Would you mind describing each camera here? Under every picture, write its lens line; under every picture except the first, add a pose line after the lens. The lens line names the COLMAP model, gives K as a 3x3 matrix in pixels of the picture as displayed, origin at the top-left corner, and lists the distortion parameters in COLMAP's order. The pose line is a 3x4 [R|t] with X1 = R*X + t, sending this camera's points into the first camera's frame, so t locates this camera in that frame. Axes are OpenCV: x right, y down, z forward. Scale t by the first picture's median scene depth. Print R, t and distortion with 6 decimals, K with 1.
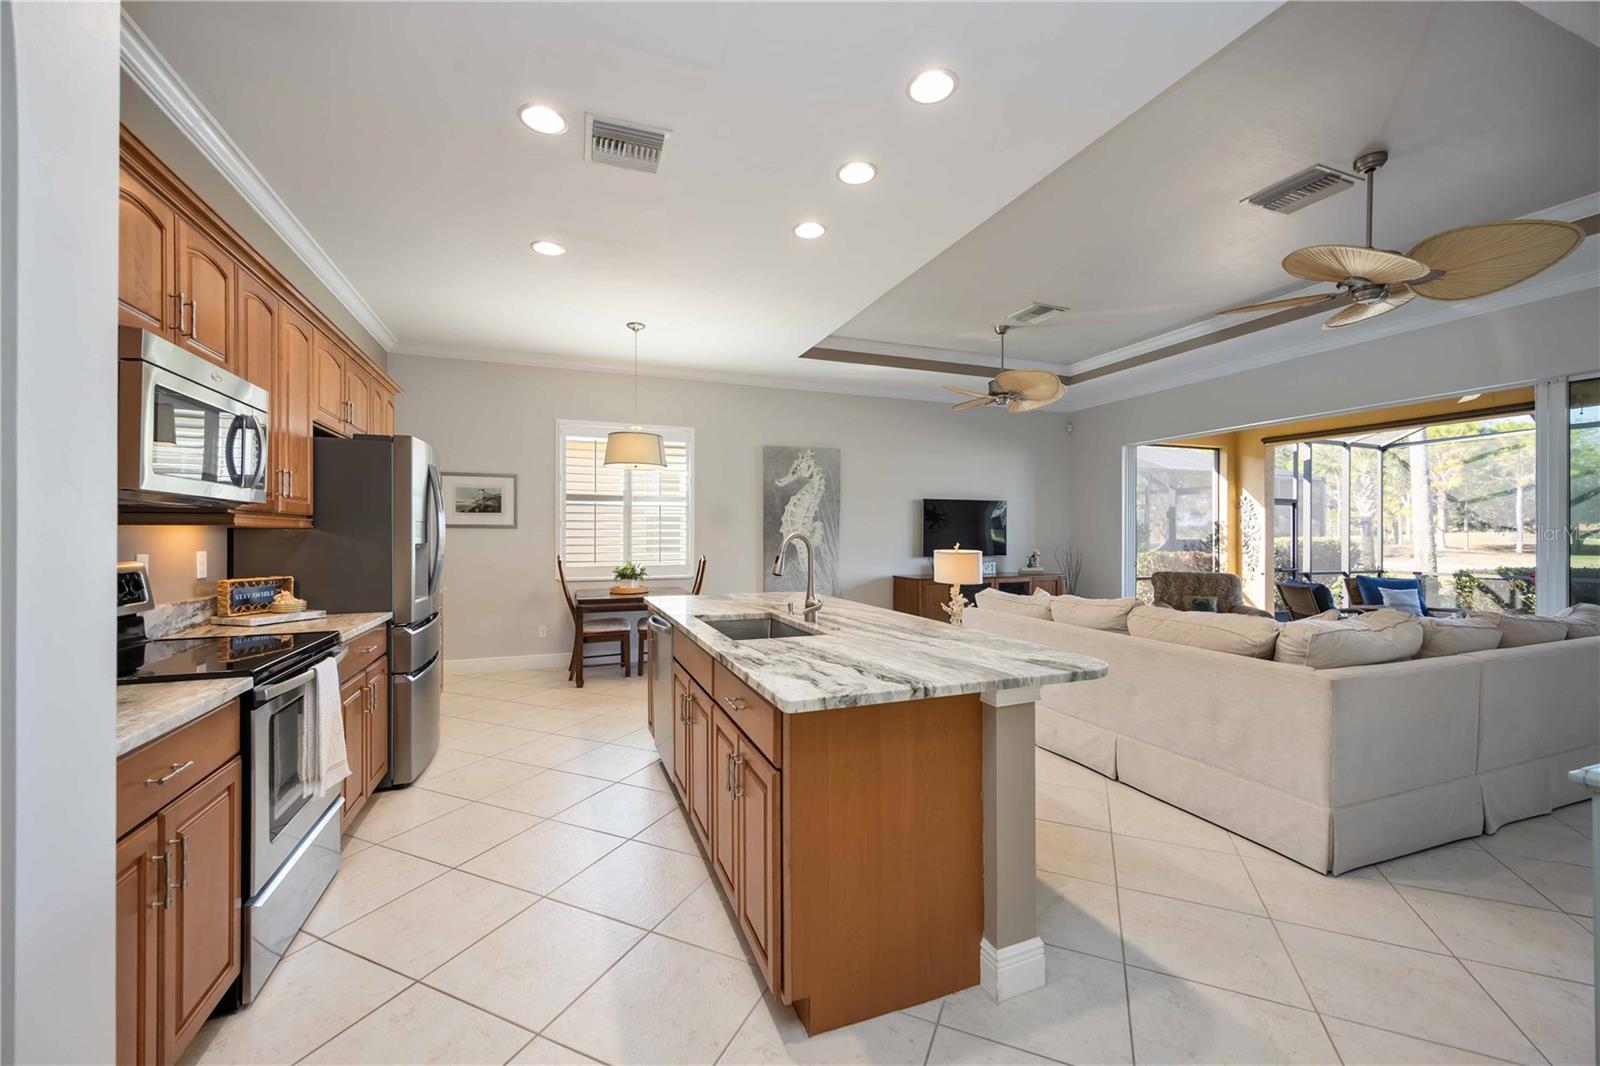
lens RADIAL K [[631.2, 0, 798.6], [0, 631.2, 532.5], [0, 0, 1]] dist [0.001593, 0.000426]
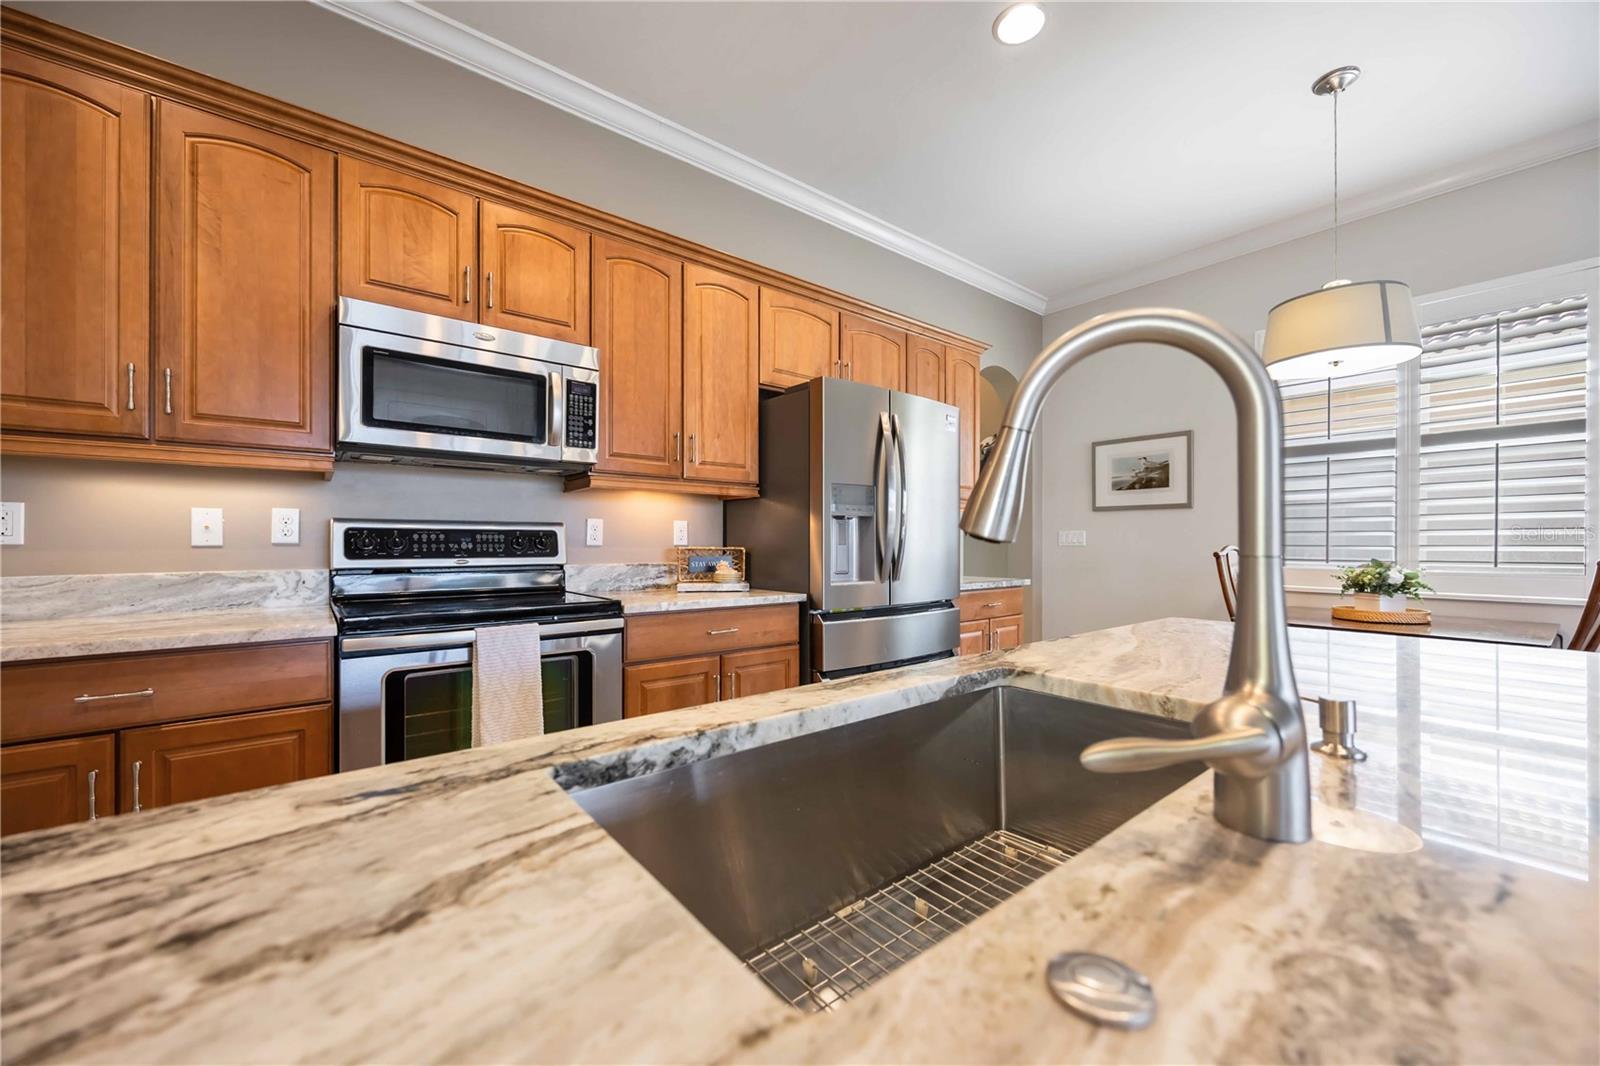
lens RADIAL K [[618.4, 0, 799.5], [0, 618.4, 544.5], [0, 0, 1]] dist [-0.002330, -0.000144]
pose [[0.302704, 0.000818, -0.953084, 0.065742], [0.001535, 0.999998, 0.001346, 0.031488], [0.953083, -0.001870, 0.302702, 0.389880]]
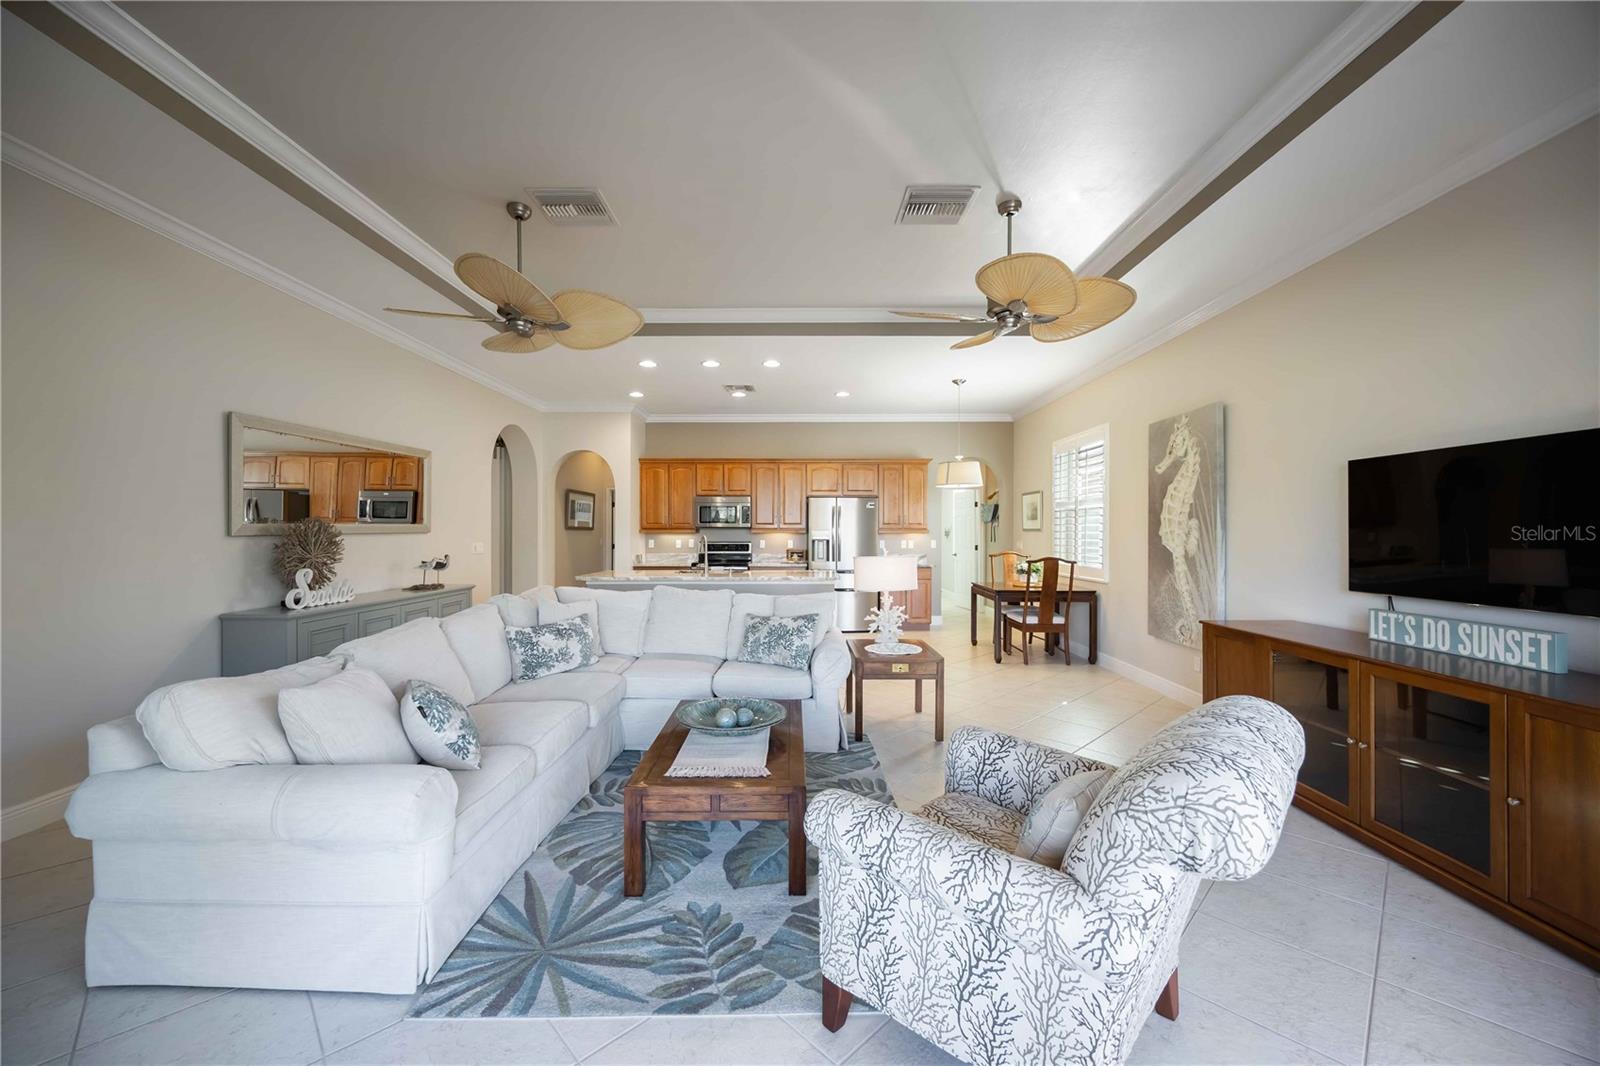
lens RADIAL K [[613.1, 0, 799.1], [0, 613.1, 534.1], [0, 0, 1]] dist [-0.001760, -0.000088]
pose [[-0.366310, 0.002045, -0.930491, 0.934814], [0.000969, 0.999998, 0.001816, -0.003514], [0.930492, -0.000237, -0.366312, 1.003646]]
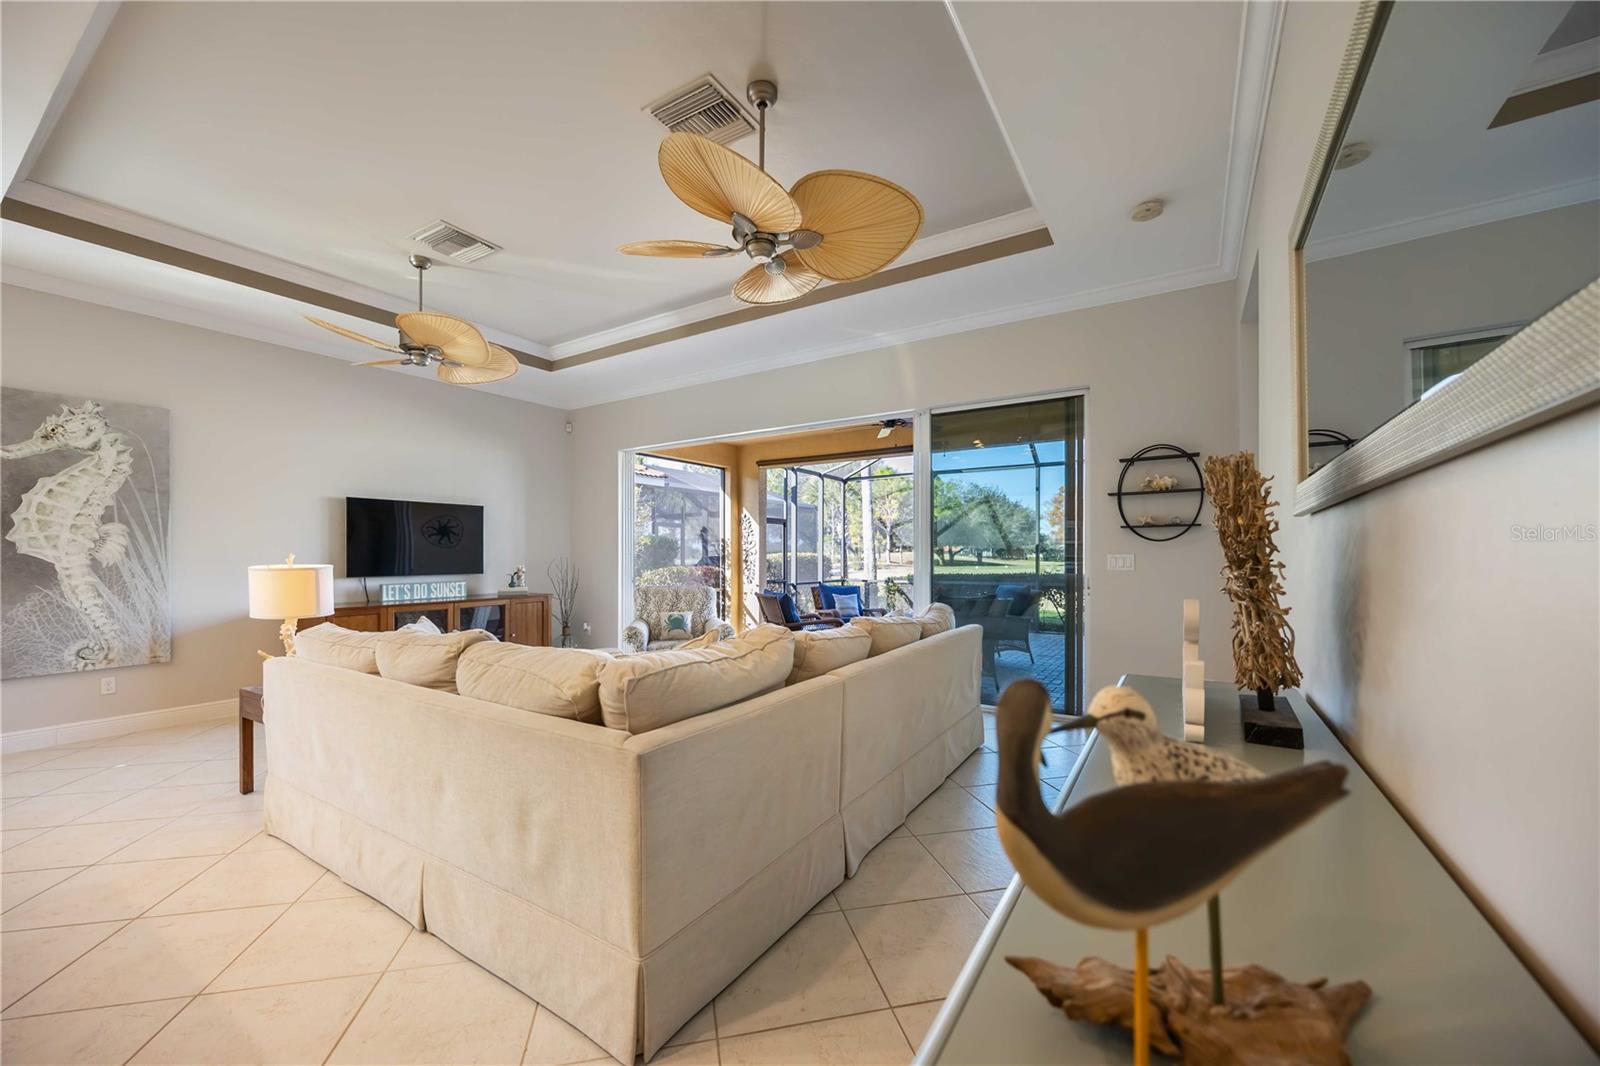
lens RADIAL K [[617.4, 0, 796.6], [0, 617.4, 556.4], [0, 0, 1]] dist [-0.001319, -0.000207]
pose [[0.801651, -0.004701, 0.597774, 0.237781], [0.001798, 0.999984, 0.005453, 0.014035], [-0.597790, -0.003296, 0.801646, 0.165485]]
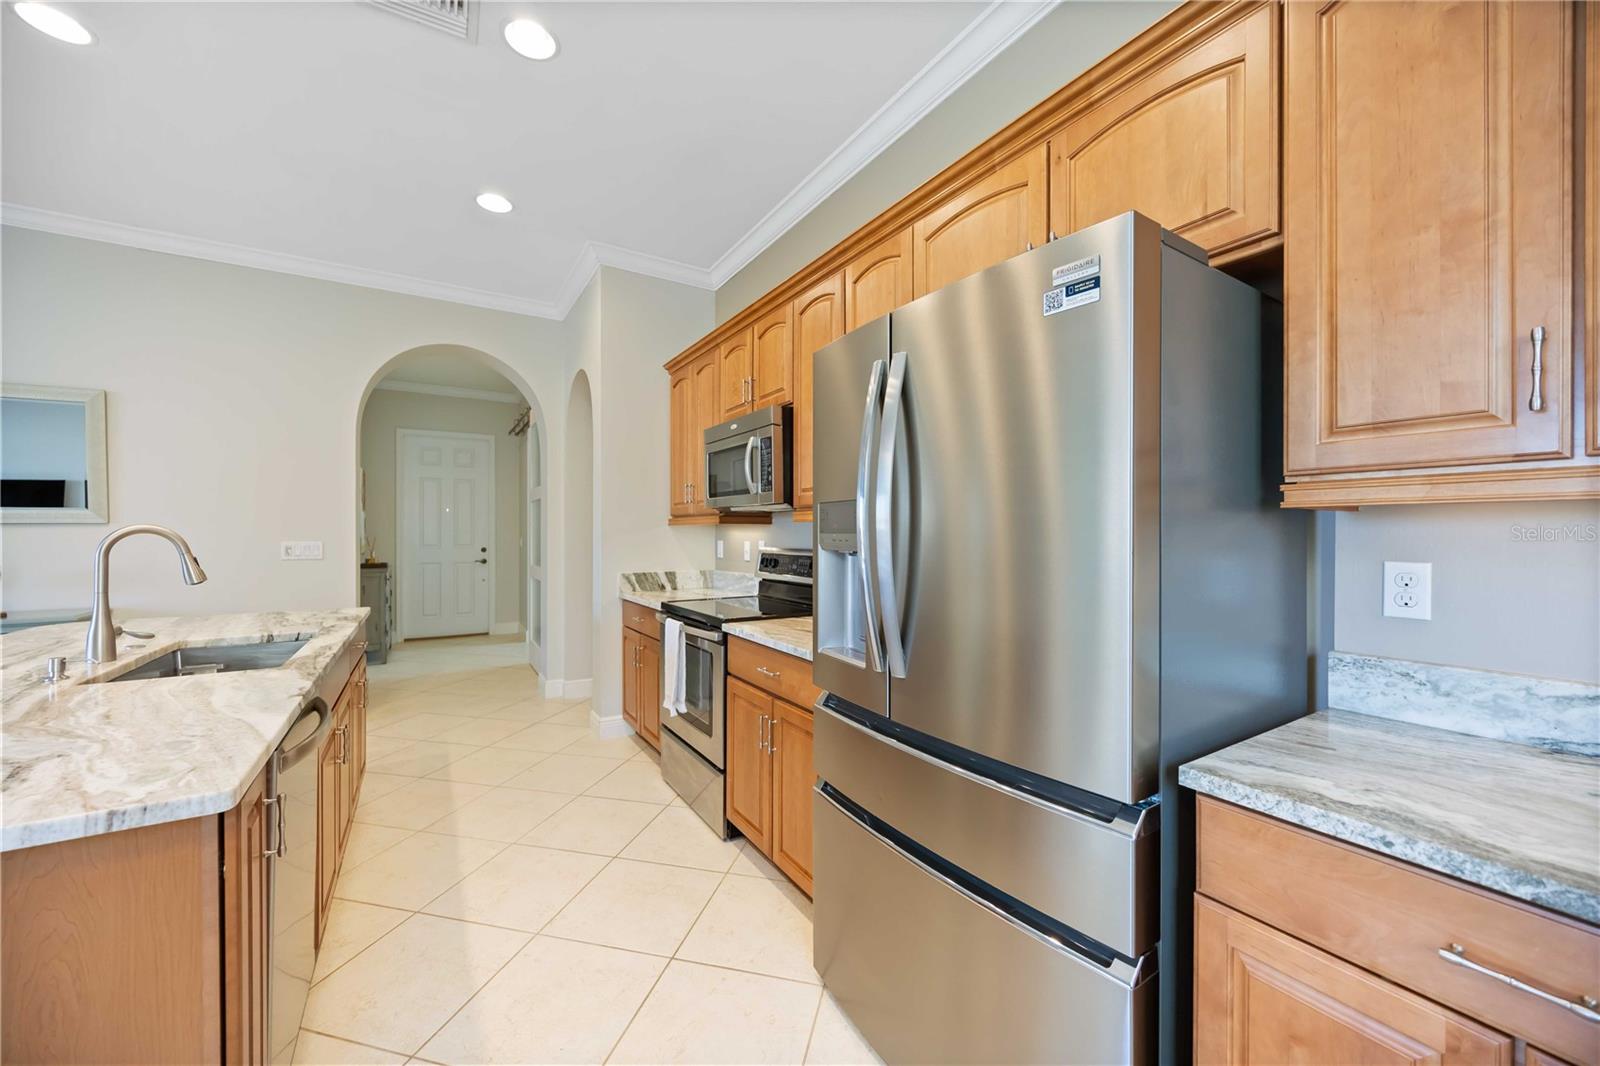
lens RADIAL K [[608.2, 0, 800.1], [0, 608.2, 535.4], [0, 0, 1]] dist [-0.000965, -0.000108]
pose [[-0.982883, -0.001003, -0.184228, -0.265104], [-0.001273, 0.999998, 0.001348, 0.005473], [0.184226, 0.001560, -0.982883, 0.812550]]
